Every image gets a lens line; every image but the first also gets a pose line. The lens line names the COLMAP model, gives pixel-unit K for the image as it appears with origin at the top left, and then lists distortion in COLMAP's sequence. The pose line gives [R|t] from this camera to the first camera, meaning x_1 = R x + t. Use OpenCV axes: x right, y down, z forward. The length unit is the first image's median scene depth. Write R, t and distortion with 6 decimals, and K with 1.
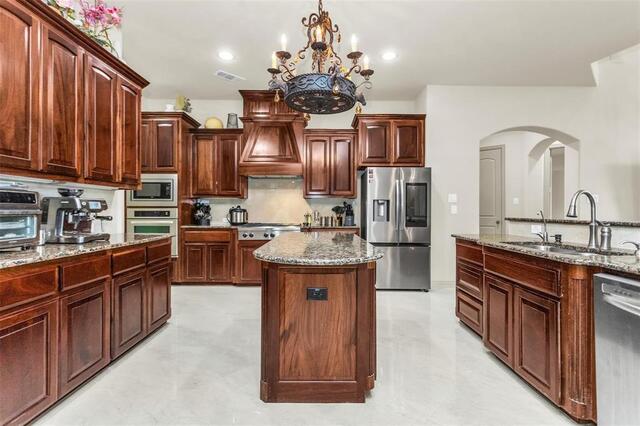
lens RADIAL K [[306.5, 0, 320.3], [0, 306.5, 211.7], [0, 0, 1]] dist [-0.002316, 0.002192]
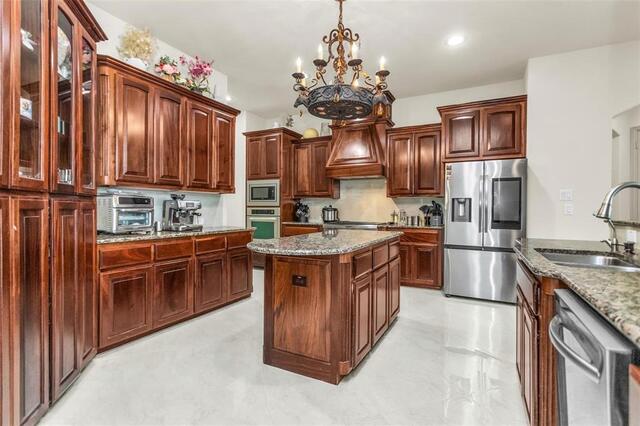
lens RADIAL K [[306.5, 0, 322.6], [0, 306.5, 212.5], [0, 0, 1]] dist [-0.002316, 0.002192]
pose [[0.887017, 0.006940, -0.461686, 0.260586], [-0.004831, 0.999972, 0.005751, 0.000789], [0.461712, -0.002871, 0.887025, 0.003525]]
